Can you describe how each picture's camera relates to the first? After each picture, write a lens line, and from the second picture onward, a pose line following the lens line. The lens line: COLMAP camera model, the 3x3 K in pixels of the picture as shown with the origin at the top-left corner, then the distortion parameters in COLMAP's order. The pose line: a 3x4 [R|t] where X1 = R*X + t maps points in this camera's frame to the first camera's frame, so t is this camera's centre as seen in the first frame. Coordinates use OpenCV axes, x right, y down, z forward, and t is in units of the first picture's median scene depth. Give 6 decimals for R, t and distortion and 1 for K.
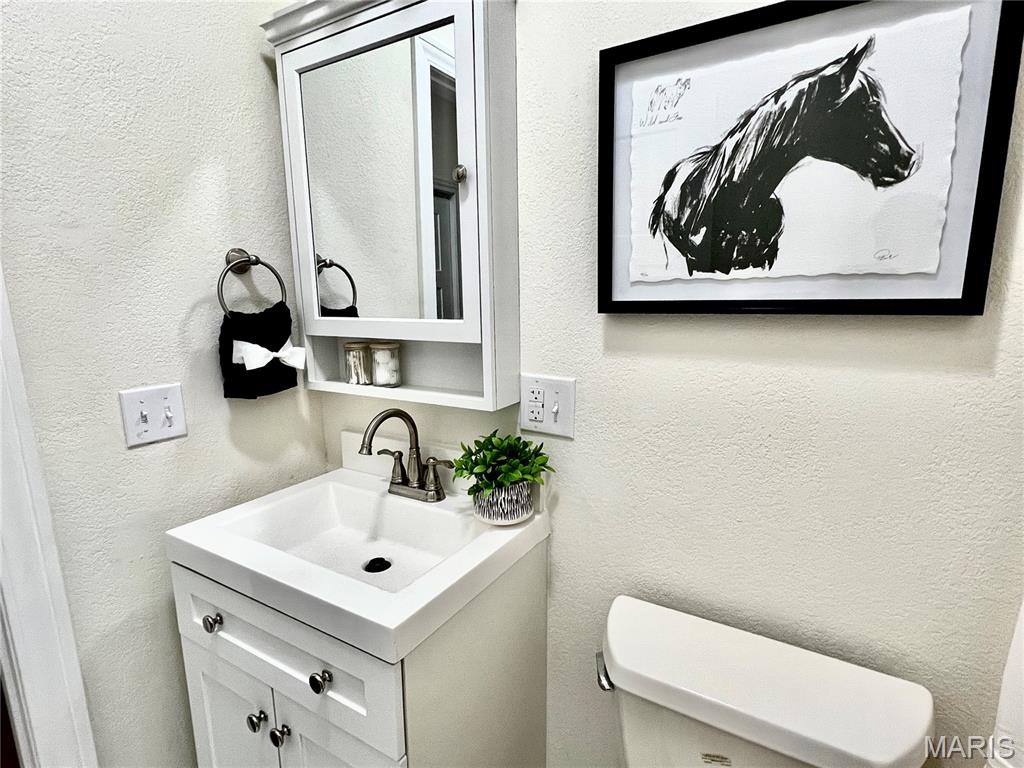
lens RADIAL K [[528.6, 0, 512.3], [0, 528.6, 389.7], [0, 0, 1]] dist [0.000718, 0.000050]
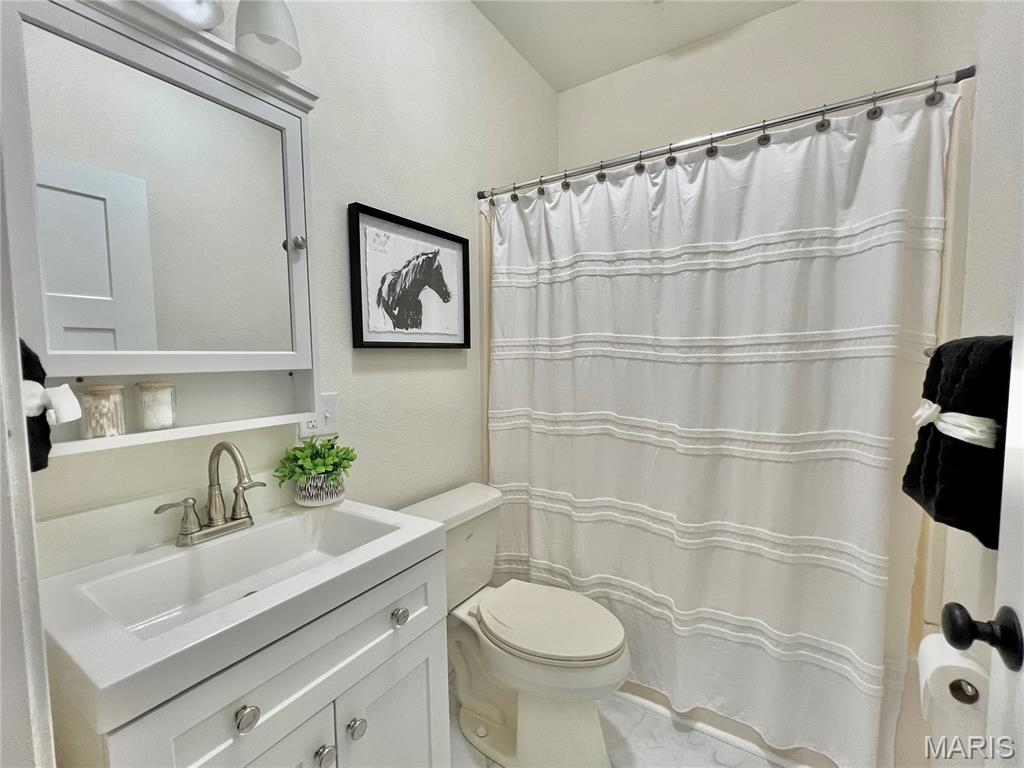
lens RADIAL K [[447.0, 0, 513.4], [0, 447.0, 385.6], [0, 0, 1]] dist [0.000584, 0.000572]
pose [[0.028705, -0.050681, 0.998302, -1.384083], [0.198081, 0.979197, 0.044016, 0.004856], [-0.979765, 0.196481, 0.038147, 0.552732]]
